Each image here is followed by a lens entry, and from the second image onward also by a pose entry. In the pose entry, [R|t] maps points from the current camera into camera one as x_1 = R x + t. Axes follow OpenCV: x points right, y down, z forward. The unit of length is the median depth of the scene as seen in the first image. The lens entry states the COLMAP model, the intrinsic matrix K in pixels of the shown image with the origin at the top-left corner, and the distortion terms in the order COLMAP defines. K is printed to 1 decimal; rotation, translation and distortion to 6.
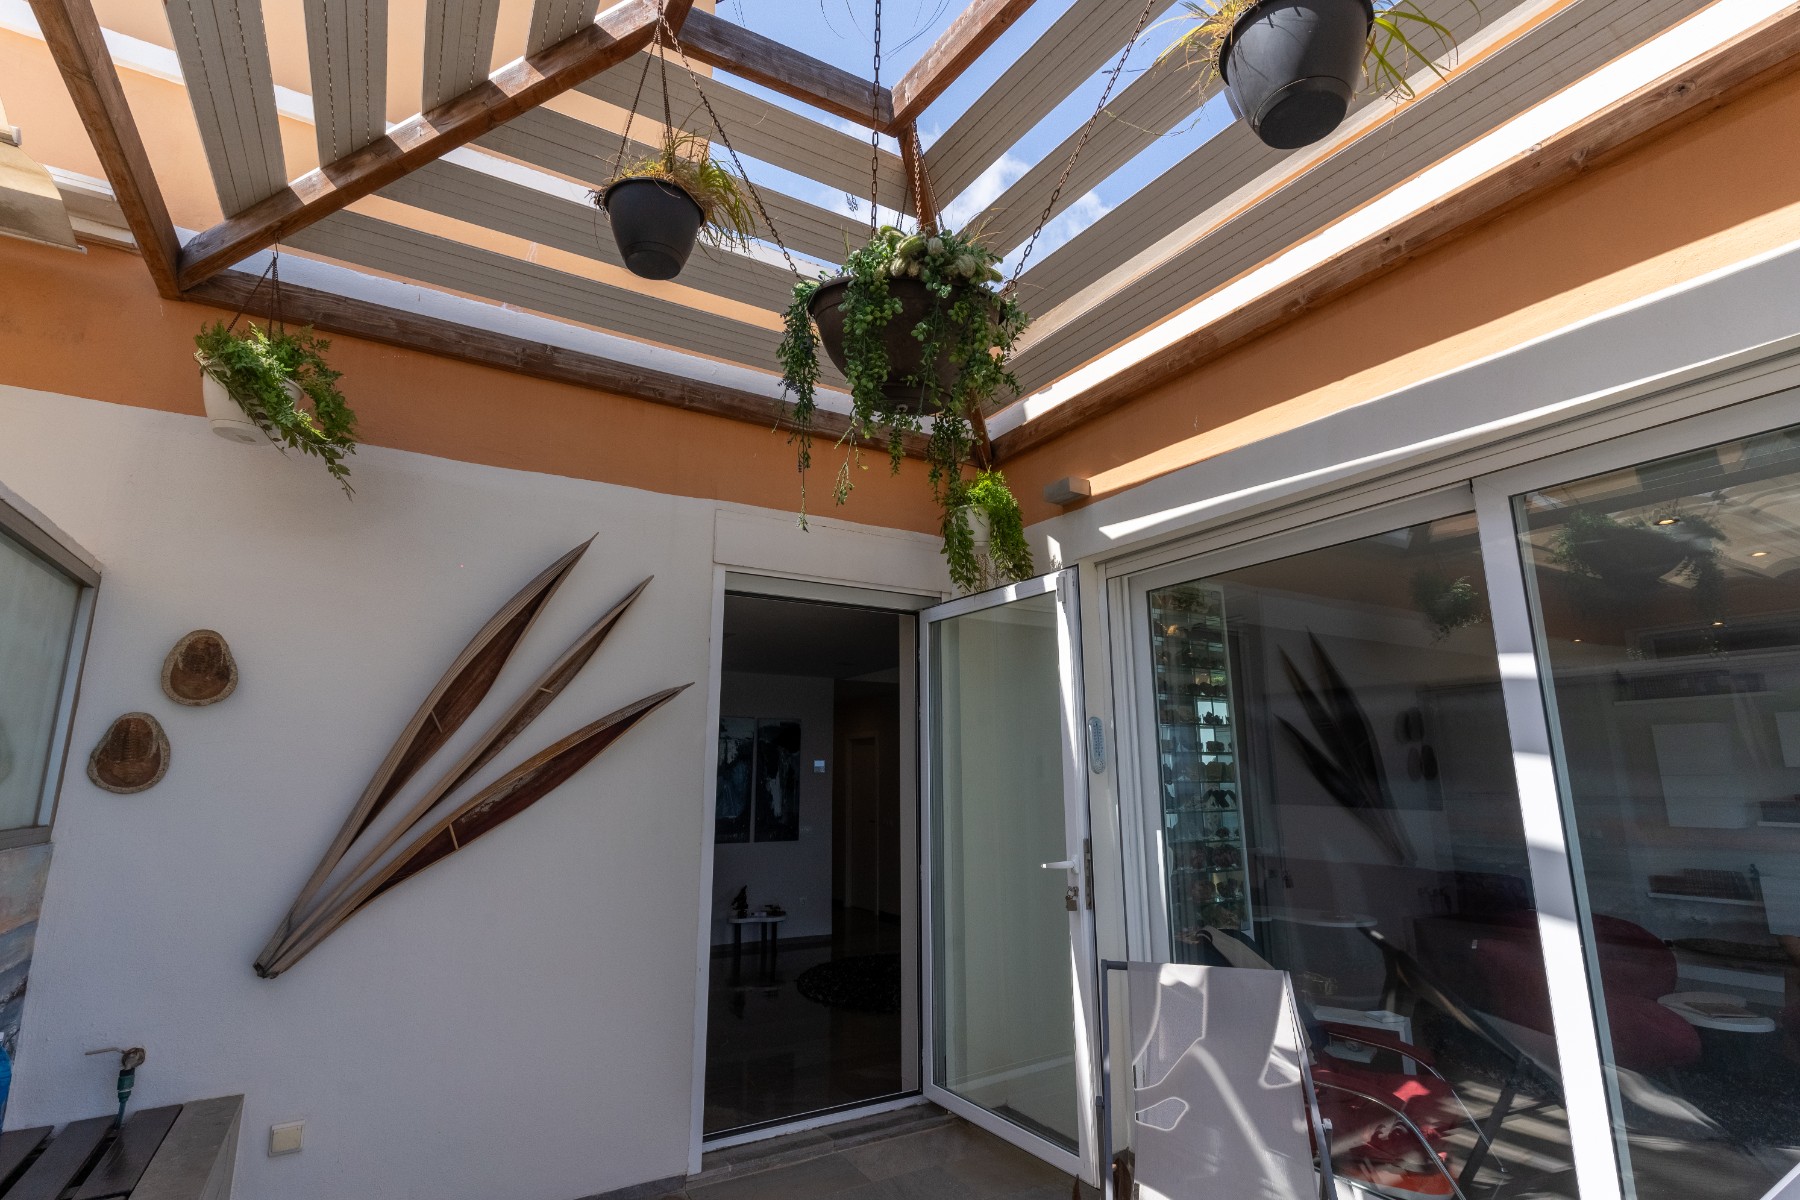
lens RADIAL K [[859.5, 0, 904.9], [0, 859.5, 606.9], [0, 0, 1]] dist [0.002358, -0.001734]
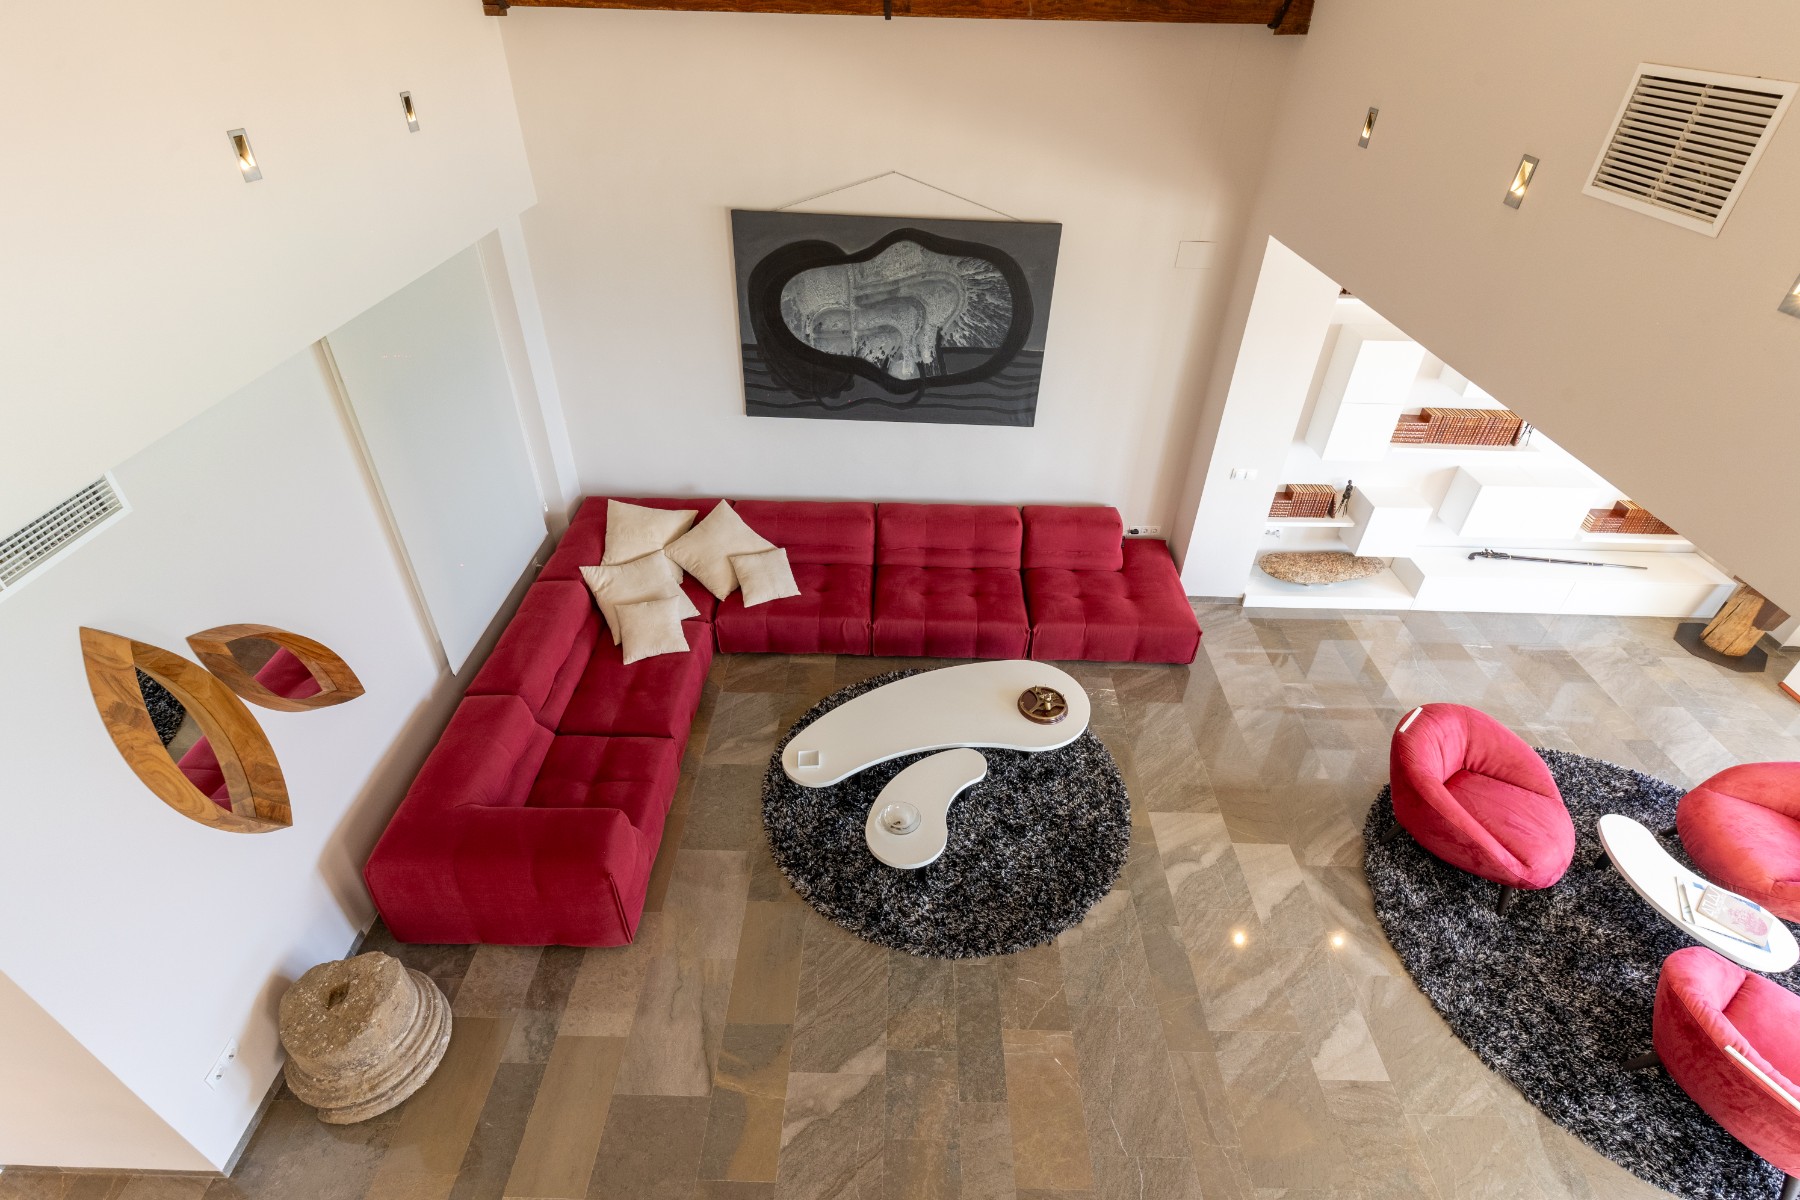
lens RADIAL K [[859.5, 0, 895.4], [0, 859.5, 600.6], [0, 0, 1]] dist [0.002358, -0.001734]
pose [[0.524172, -0.490025, 0.696506, 0.025852], [-0.191188, 0.729277, 0.656964, -0.098066], [-0.829874, -0.477526, 0.288580, 0.900251]]
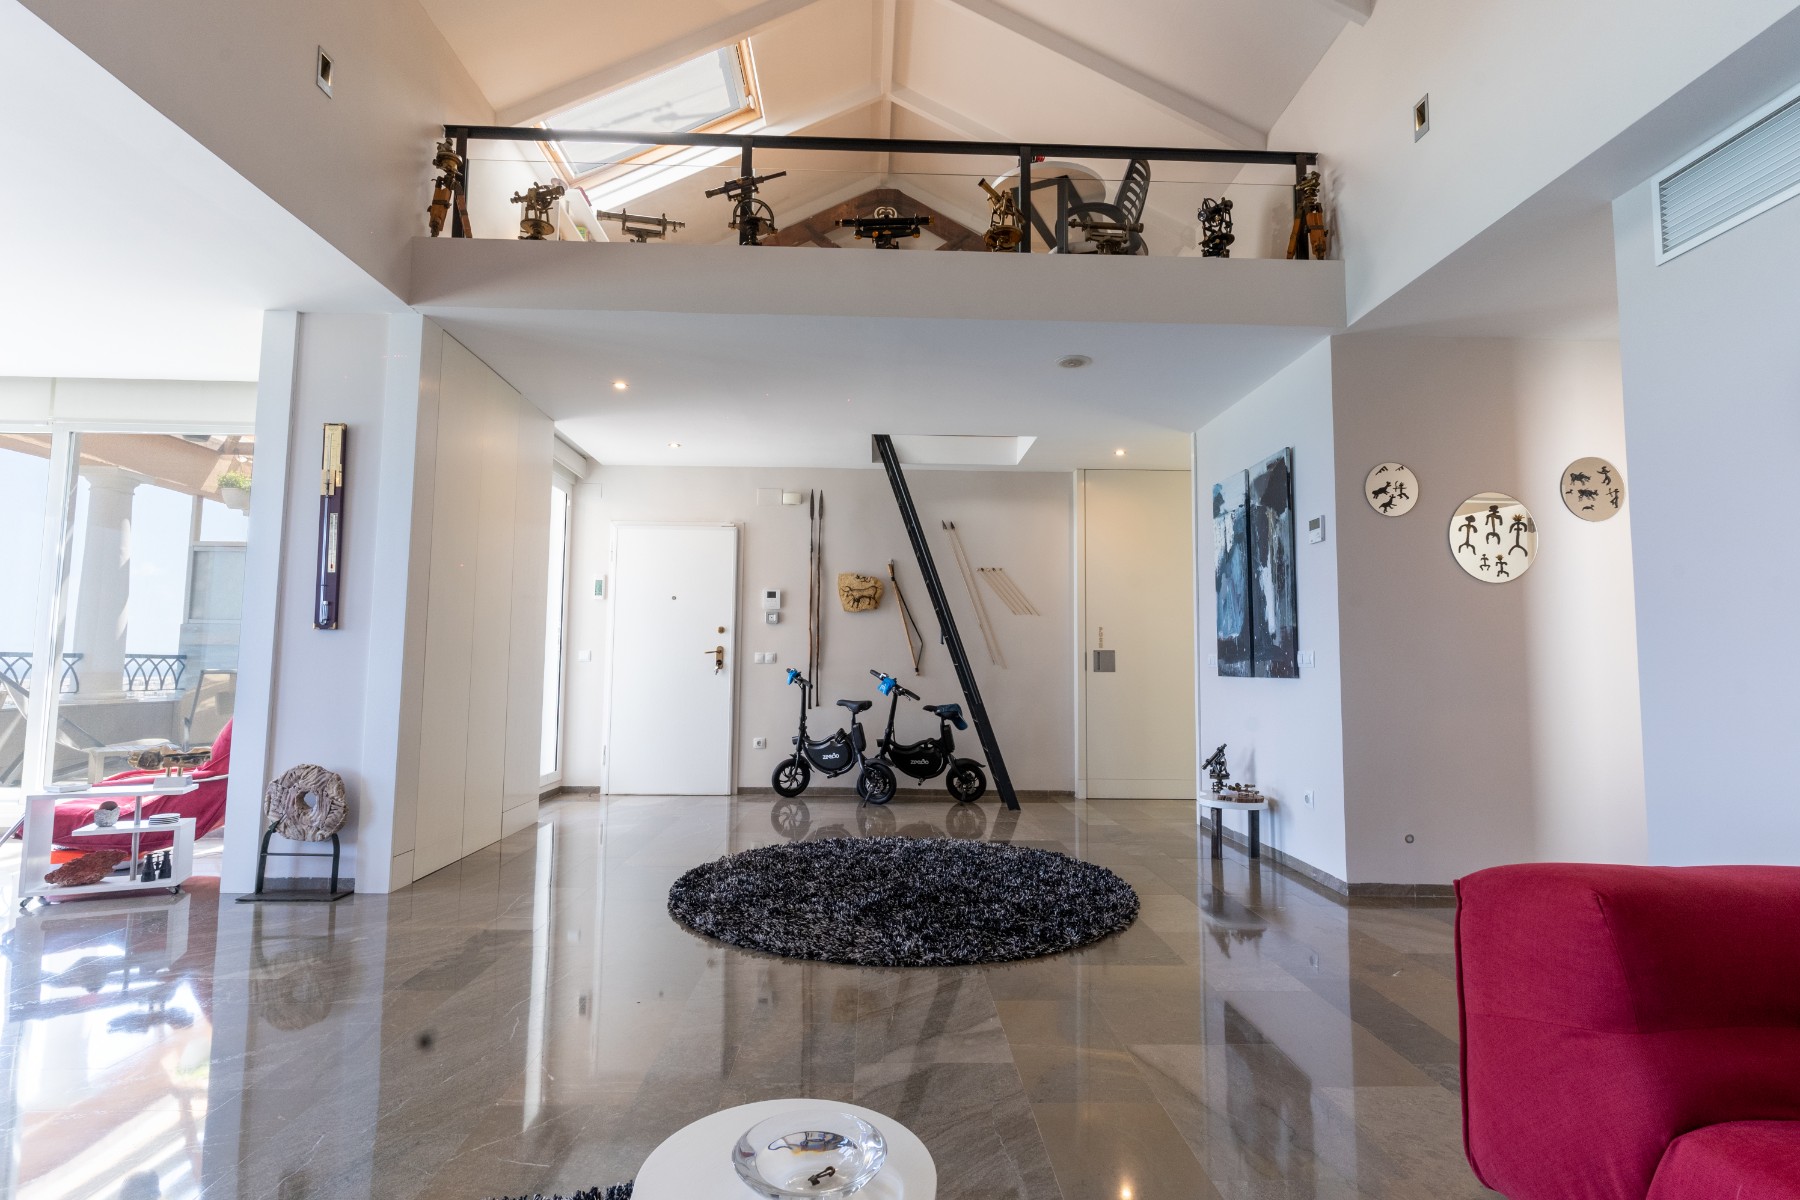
lens RADIAL K [[859.5, 0, 896.4], [0, 859.5, 598.0], [0, 0, 1]] dist [0.002358, -0.001734]
pose [[-0.484163, -0.069305, -0.872229, 0.457939], [0.165011, 0.971738, -0.168807, 0.284049], [0.859277, -0.225658, -0.459044, 1.086686]]
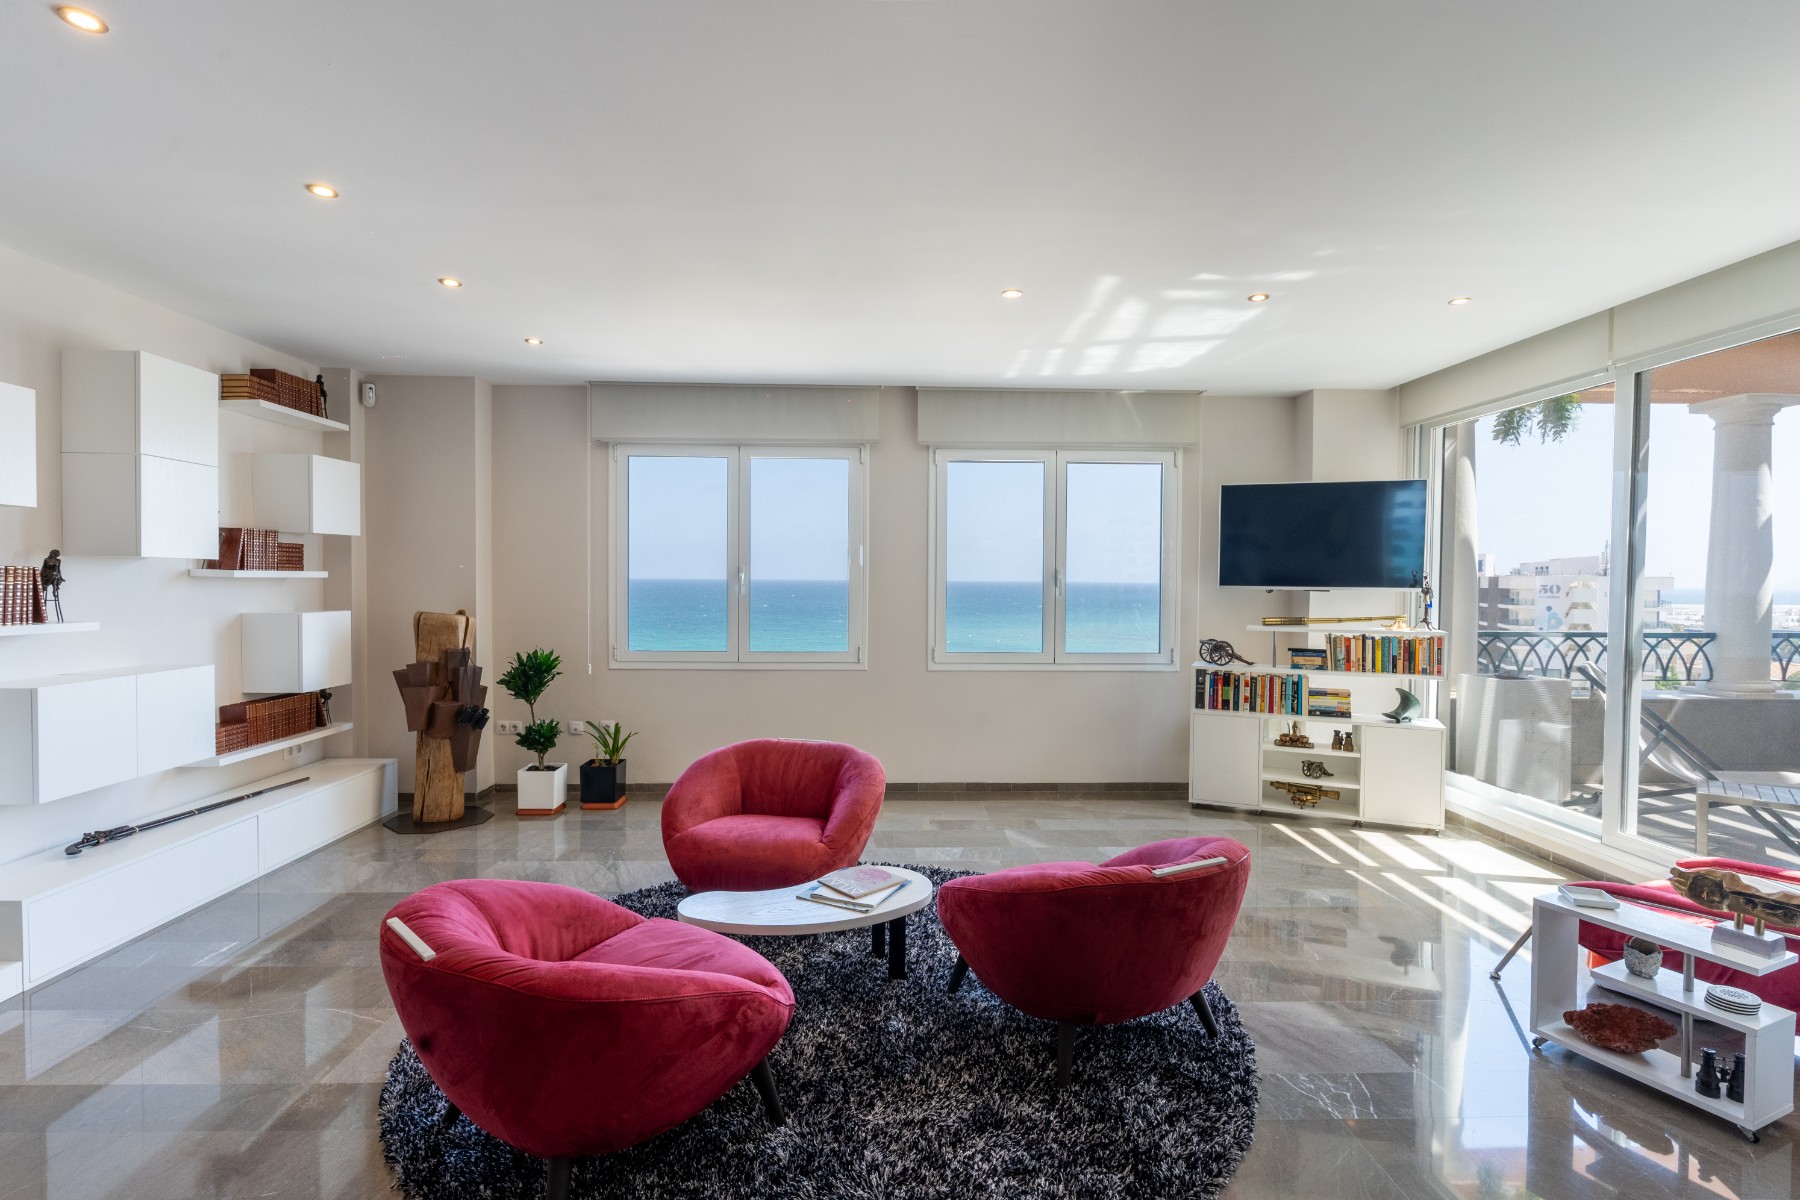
lens RADIAL K [[859.5, 0, 897.0], [0, 859.5, 596.5], [0, 0, 1]] dist [0.002358, -0.001734]
pose [[-0.875425, -0.011163, 0.483224, 0.339511], [-0.096896, 0.983492, -0.152820, 0.197743], [-0.473541, -0.180605, -0.862056, 0.896032]]
